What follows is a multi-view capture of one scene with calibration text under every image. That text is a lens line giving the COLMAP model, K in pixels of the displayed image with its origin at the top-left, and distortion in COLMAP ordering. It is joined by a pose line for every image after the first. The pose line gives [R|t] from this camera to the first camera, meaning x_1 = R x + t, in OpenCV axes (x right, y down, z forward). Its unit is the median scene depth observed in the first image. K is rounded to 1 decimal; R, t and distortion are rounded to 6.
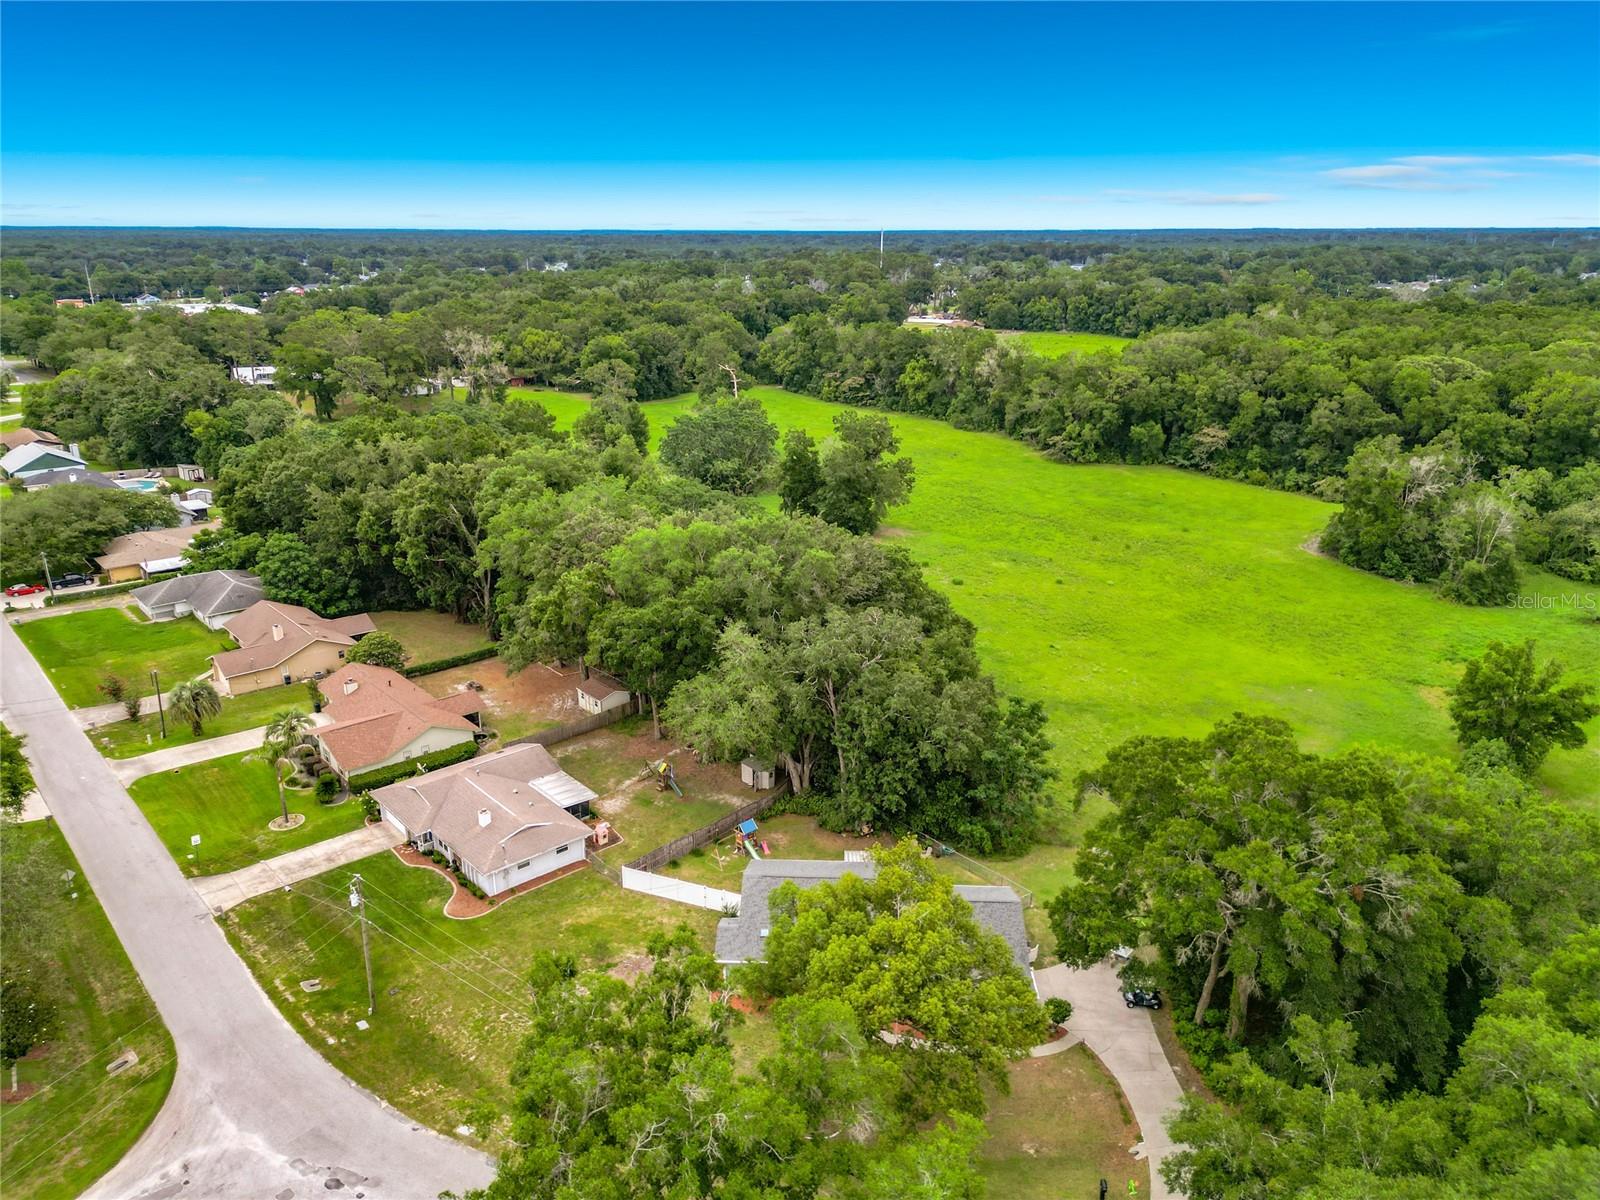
lens RADIAL K [[1137.5, 0, 800.0], [0, 1137.5, 629.9], [0, 0, 1]] dist [0.056577, -0.053518]
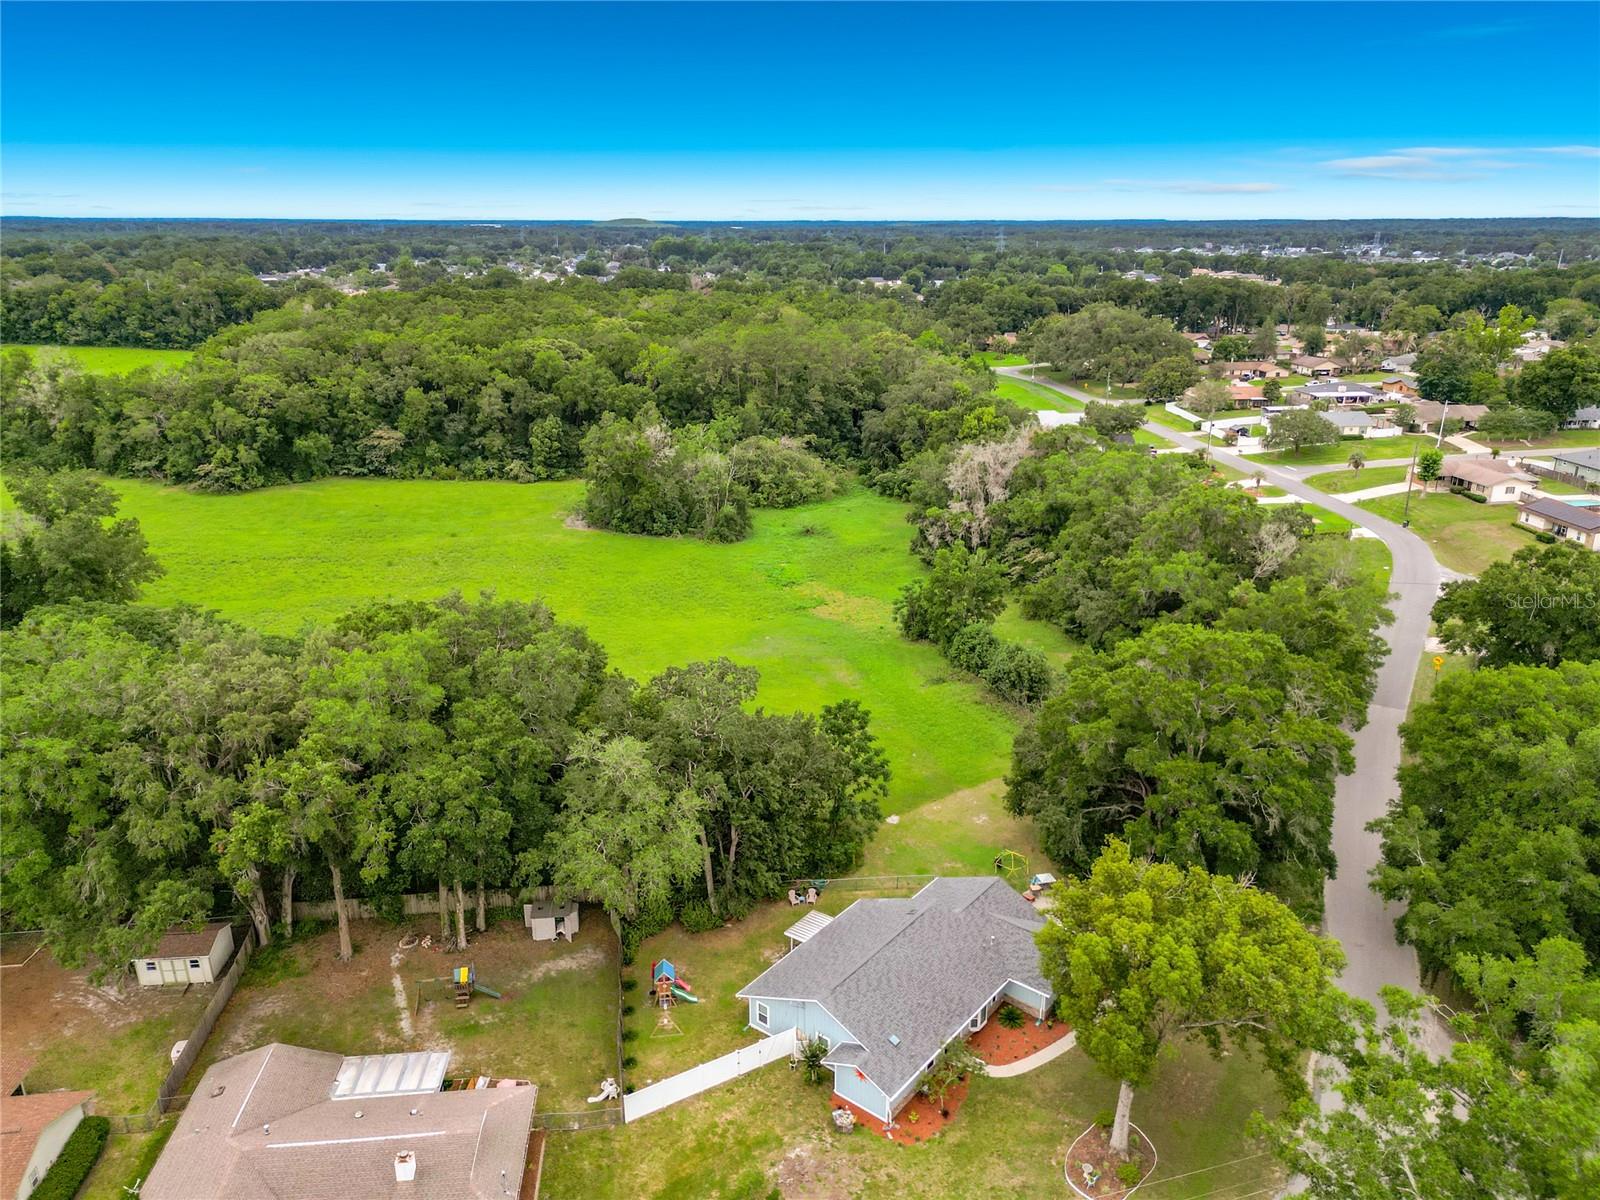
lens RADIAL K [[1137.5, 0, 800.0], [0, 1137.5, 629.9], [0, 0, 1]] dist [0.056577, -0.053518]
pose [[0.580444, -0.276146, 0.766047, -0.238229], [0.269462, 0.952880, 0.139320, -0.063019], [-0.768423, 0.125553, 0.627504, 0.172517]]
